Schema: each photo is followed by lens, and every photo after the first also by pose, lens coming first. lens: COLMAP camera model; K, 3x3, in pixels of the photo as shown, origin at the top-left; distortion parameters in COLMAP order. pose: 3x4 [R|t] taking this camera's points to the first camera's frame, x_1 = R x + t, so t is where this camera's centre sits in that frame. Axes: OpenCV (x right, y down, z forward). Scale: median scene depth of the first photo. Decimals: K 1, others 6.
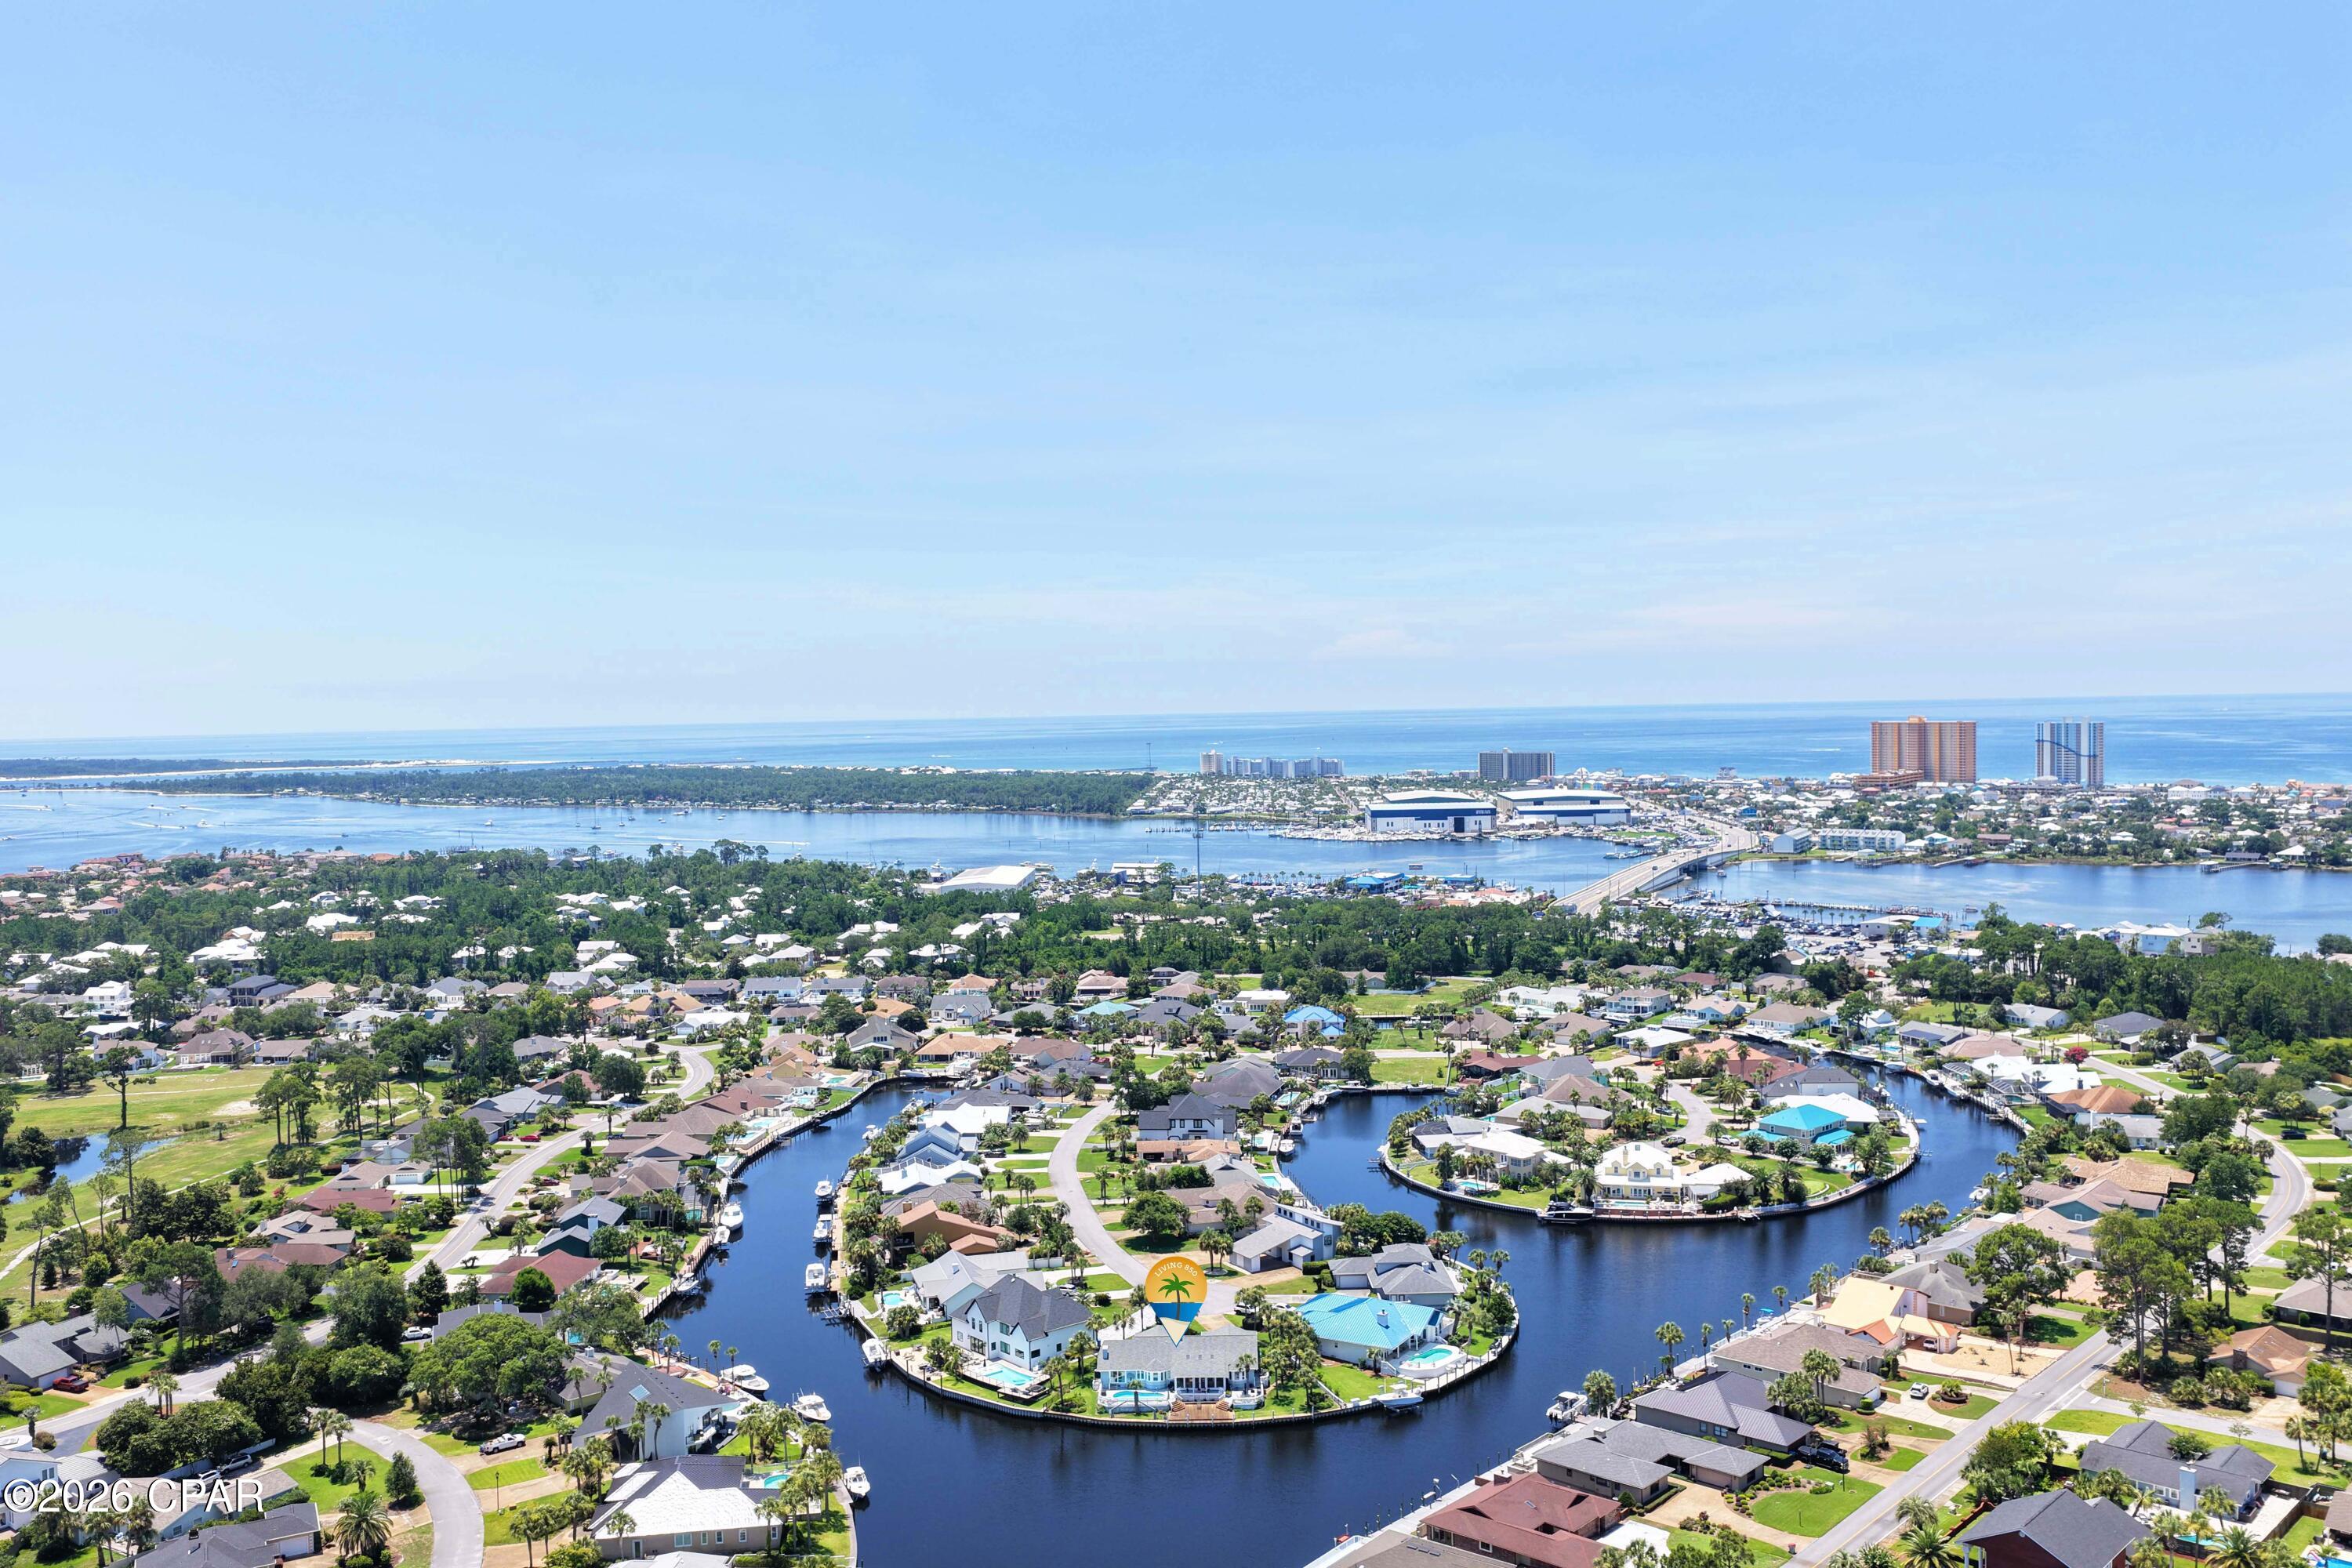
lens RADIAL K [[1953.0, 0, 1184.1], [0, 1953.0, 787.9], [0, 0, 1]] dist [-0.017522, 0.044637]
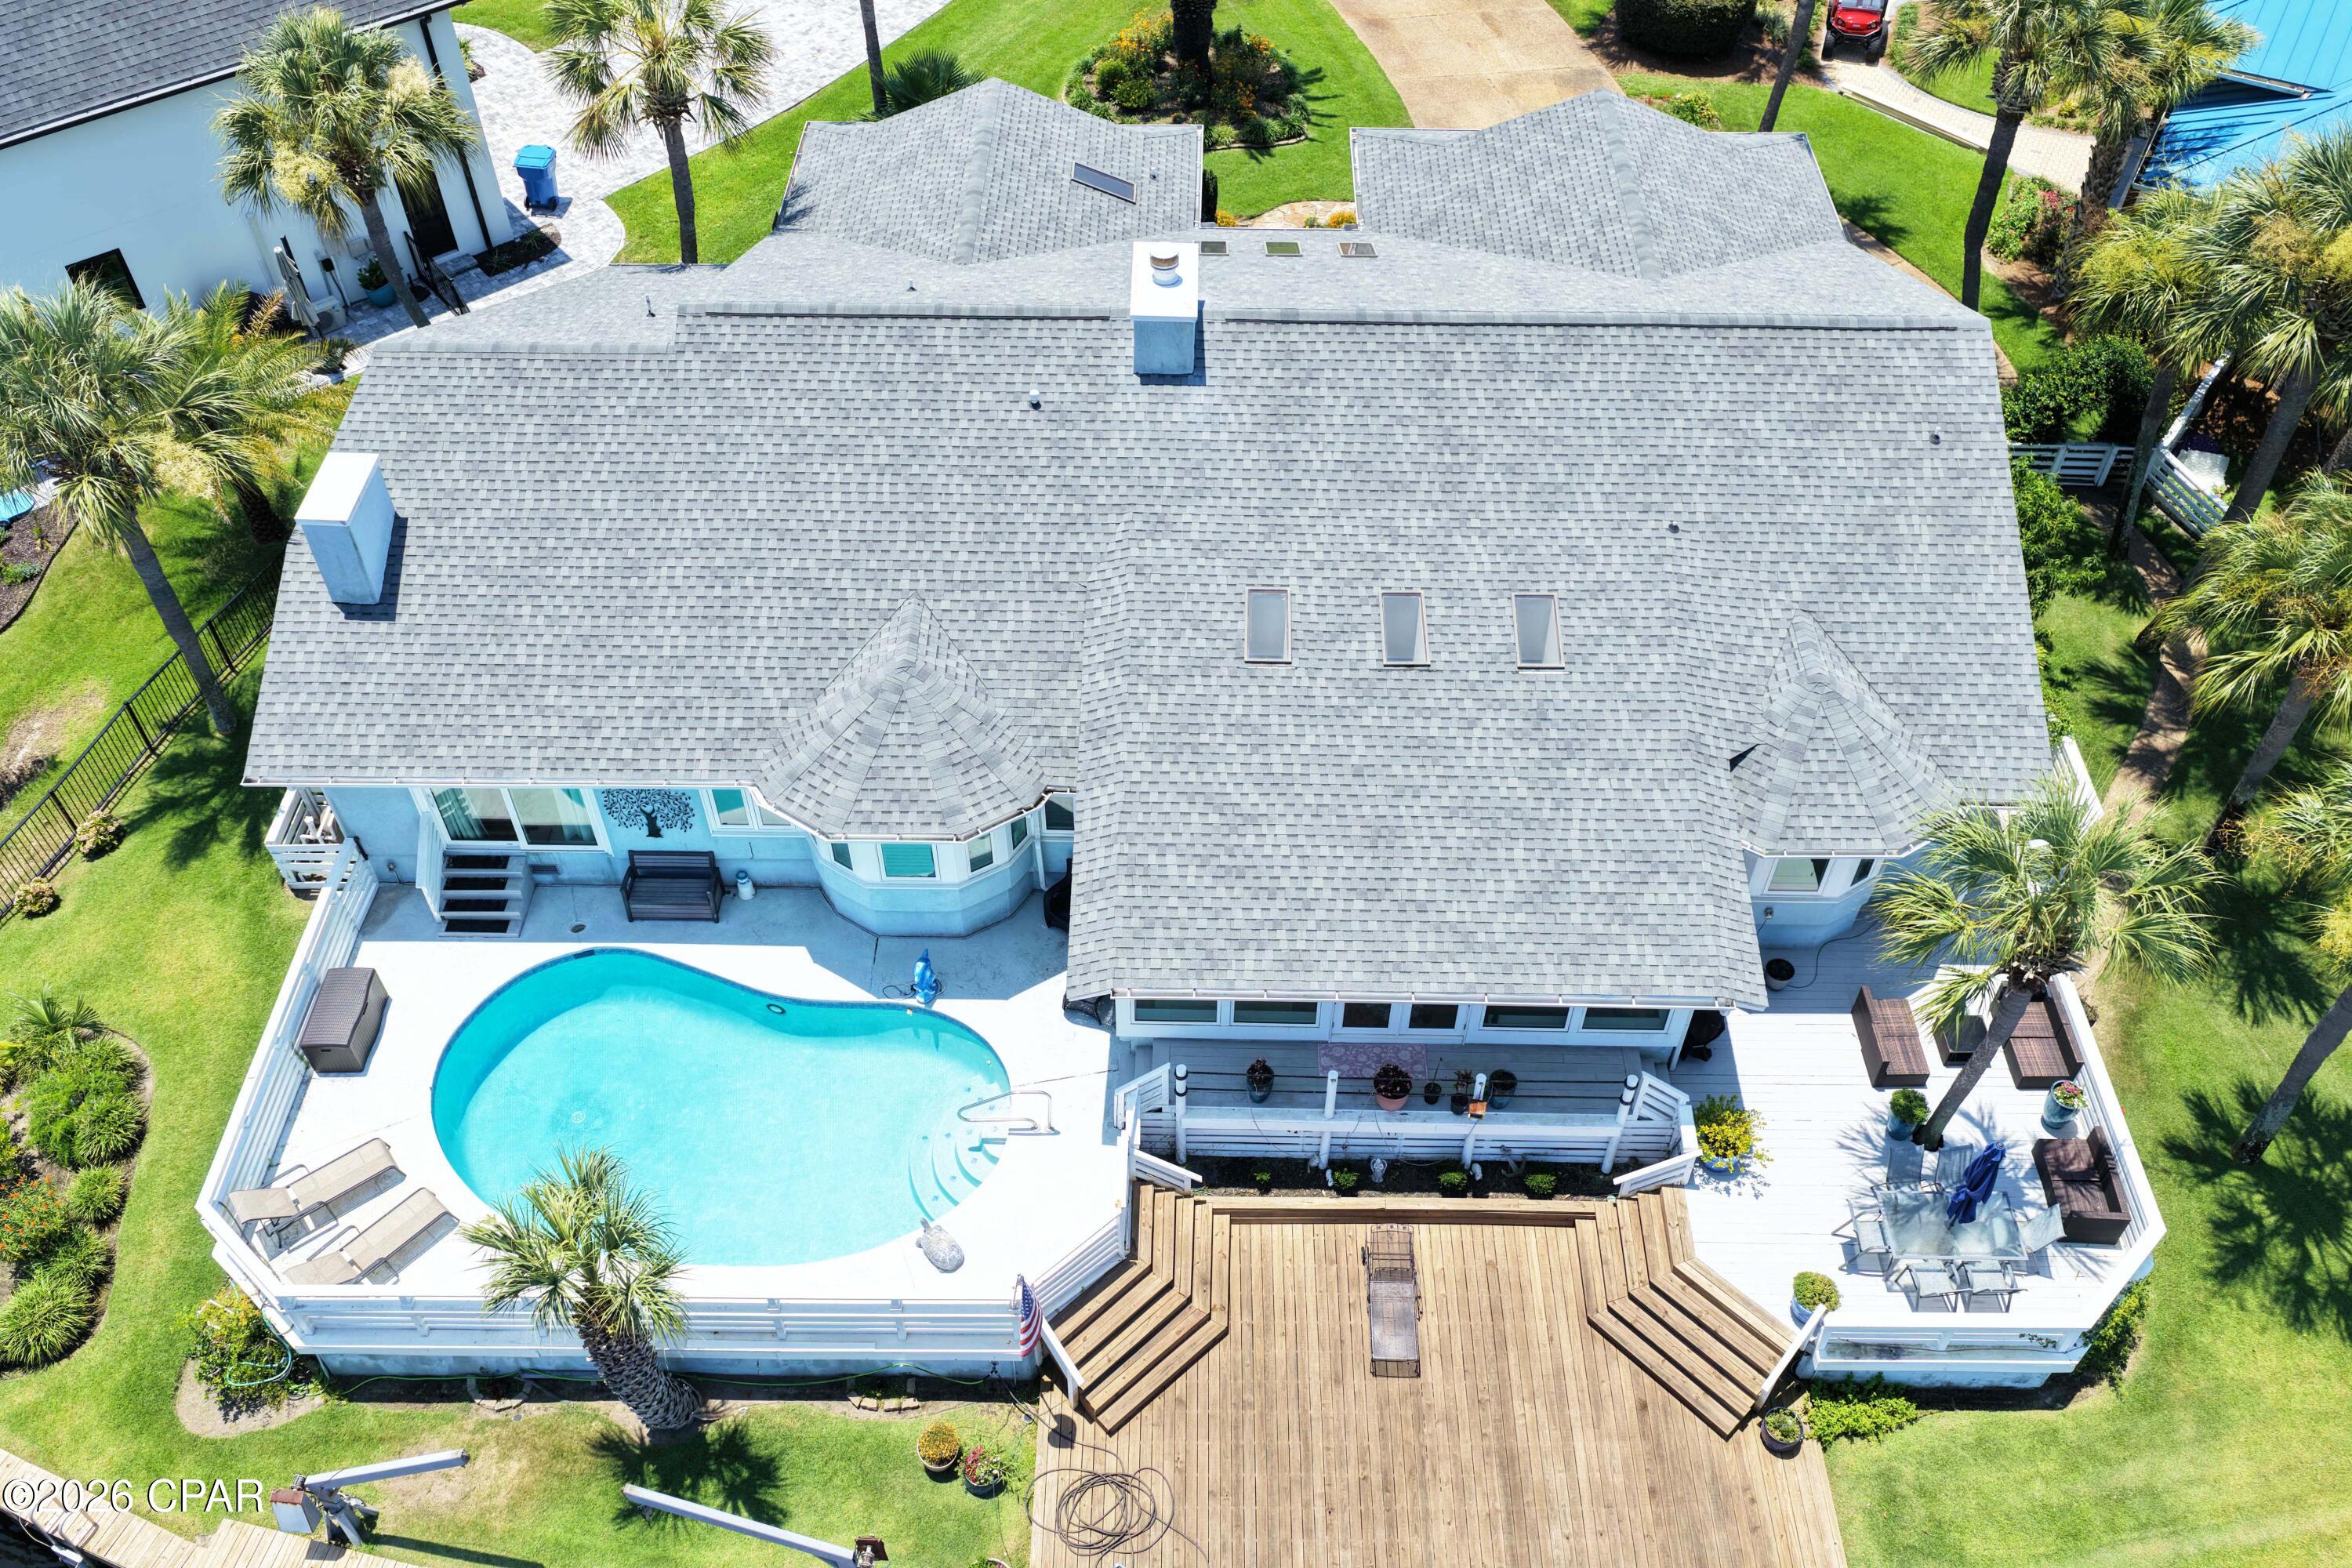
lens RADIAL K [[1953.0, 0, 1184.1], [0, 1953.0, 787.9], [0, 0, 1]] dist [-0.017522, 0.044637]
pose [[0.999652, 0.015259, 0.021541, -0.003771], [-0.026028, 0.705804, 0.707929, 0.237894], [-0.004401, -0.708243, 0.705955, 0.948344]]
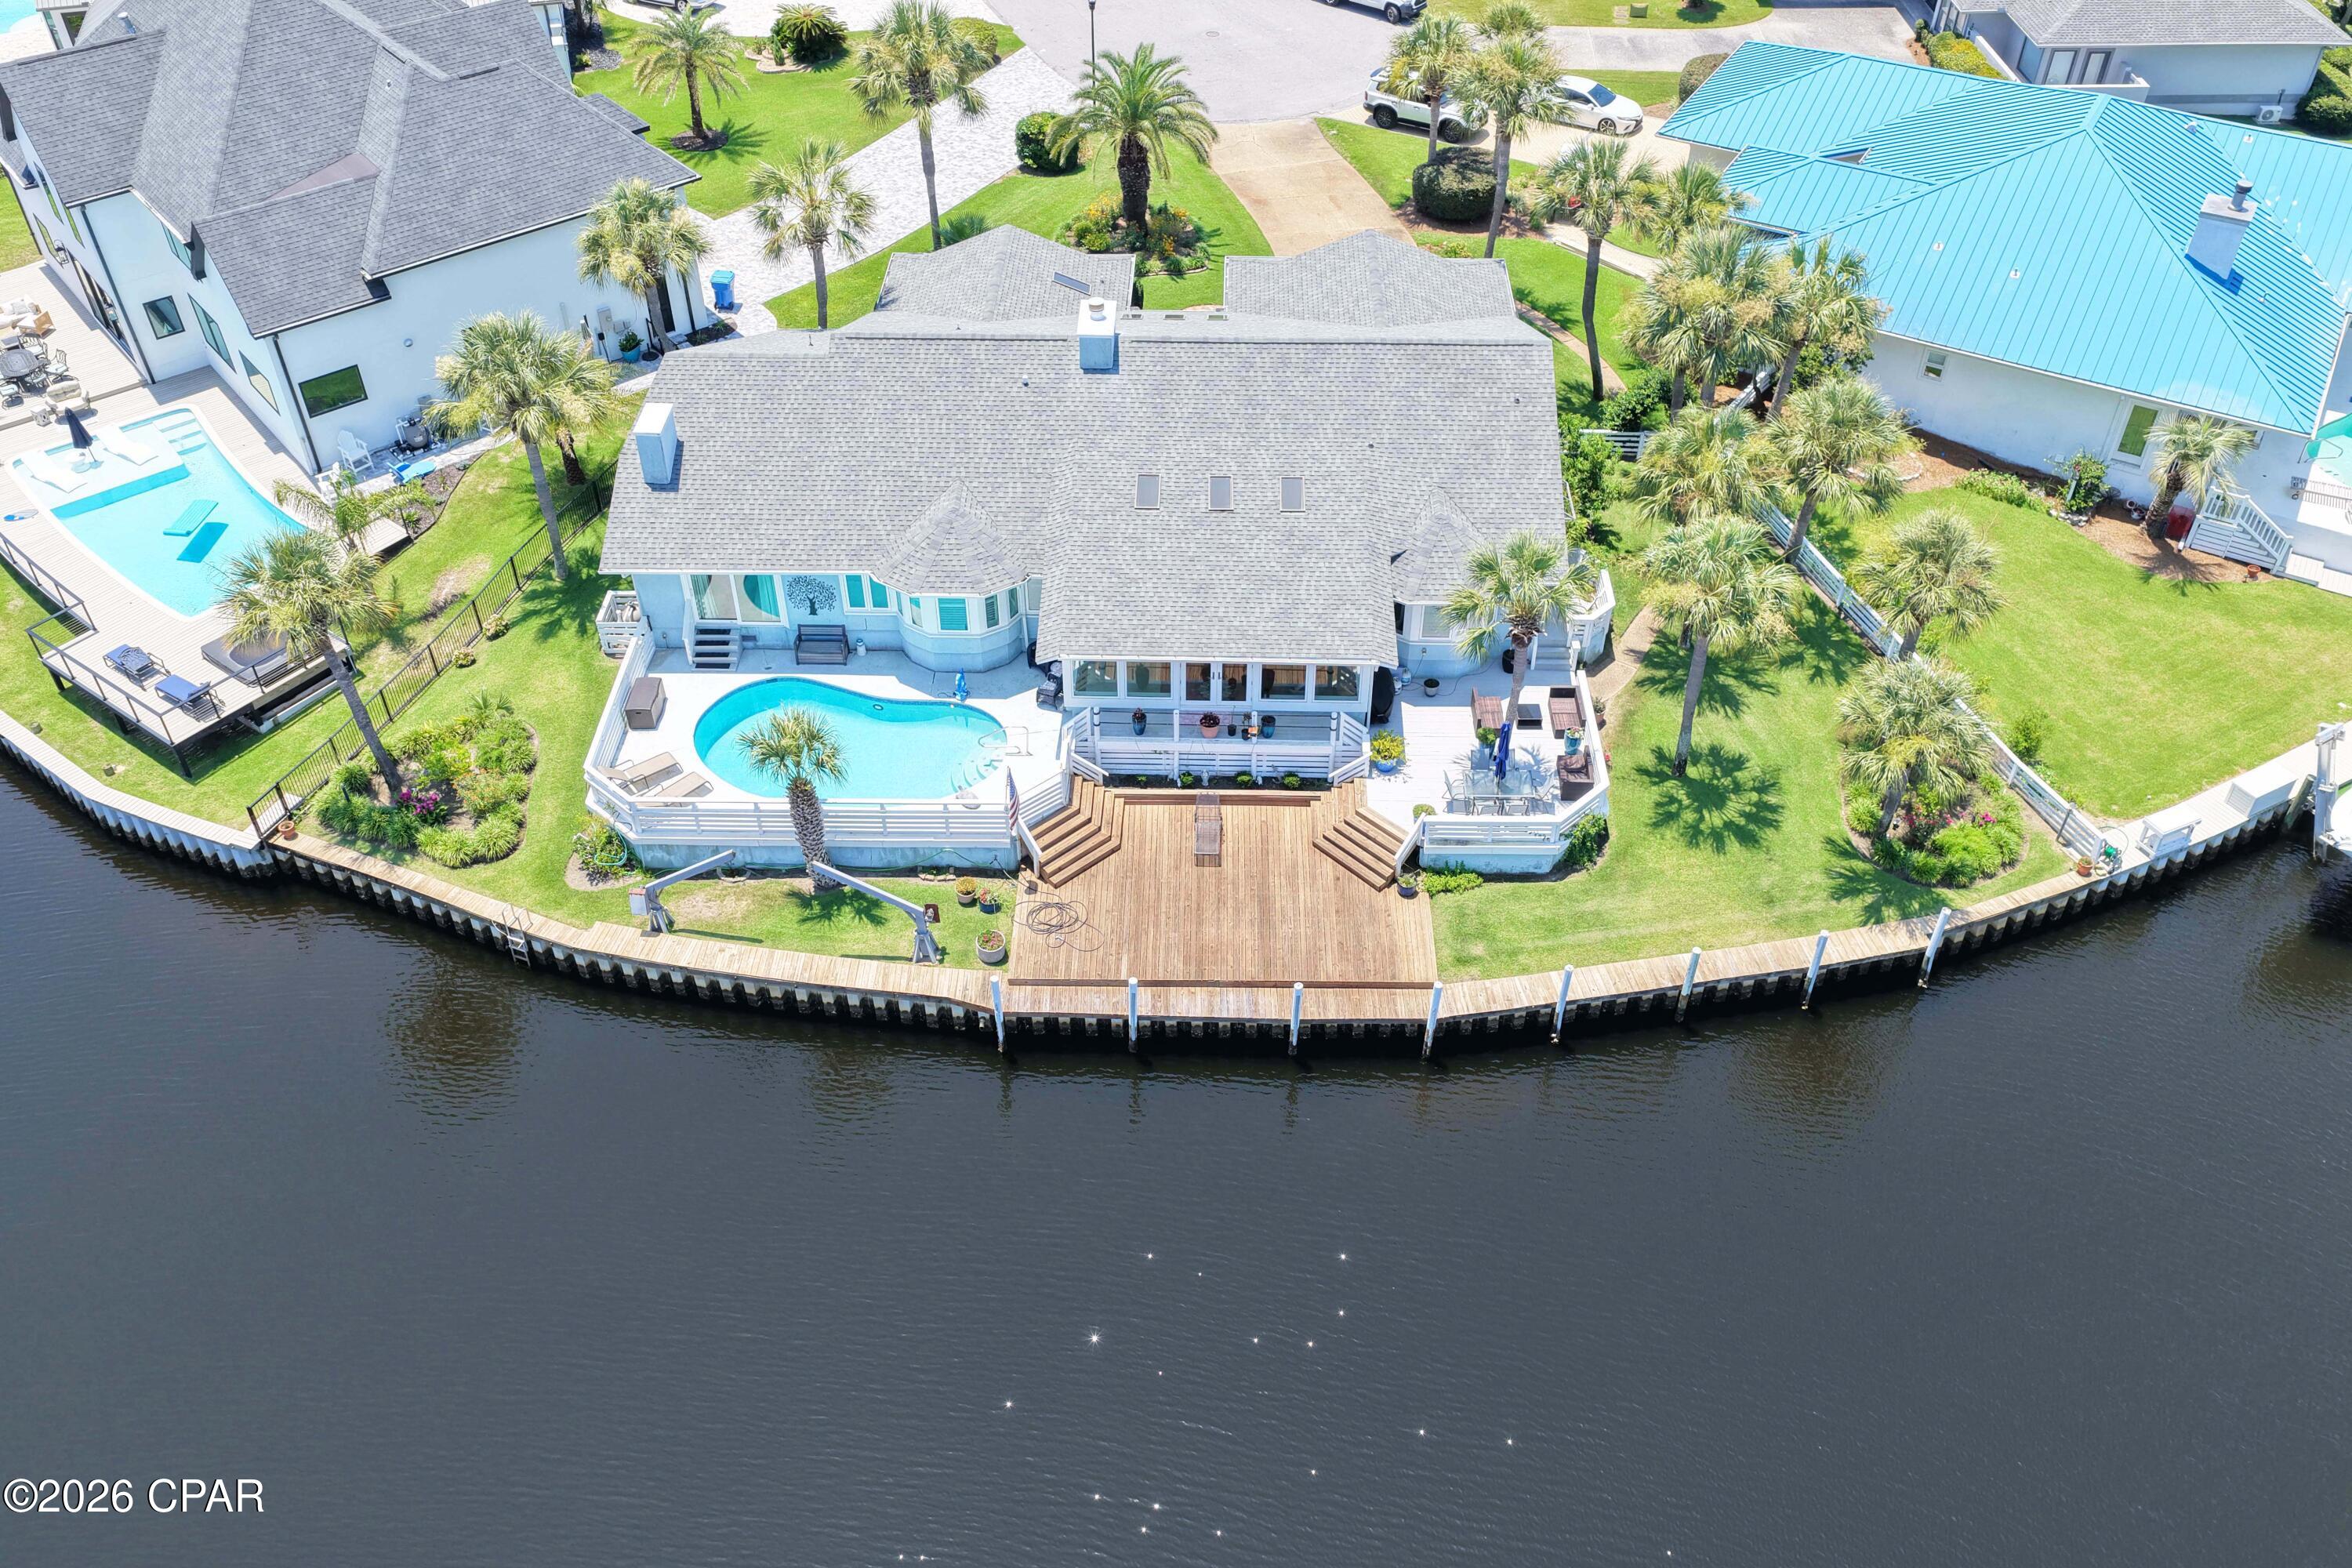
lens RADIAL K [[1953.0, 0, 1184.1], [0, 1953.0, 787.9], [0, 0, 1]] dist [-0.017522, 0.044637]
pose [[0.999770, 0.019039, 0.009885, 0.003988], [-0.021015, 0.776693, 0.629529, 0.209830], [0.004308, -0.629592, 0.776914, 0.869461]]
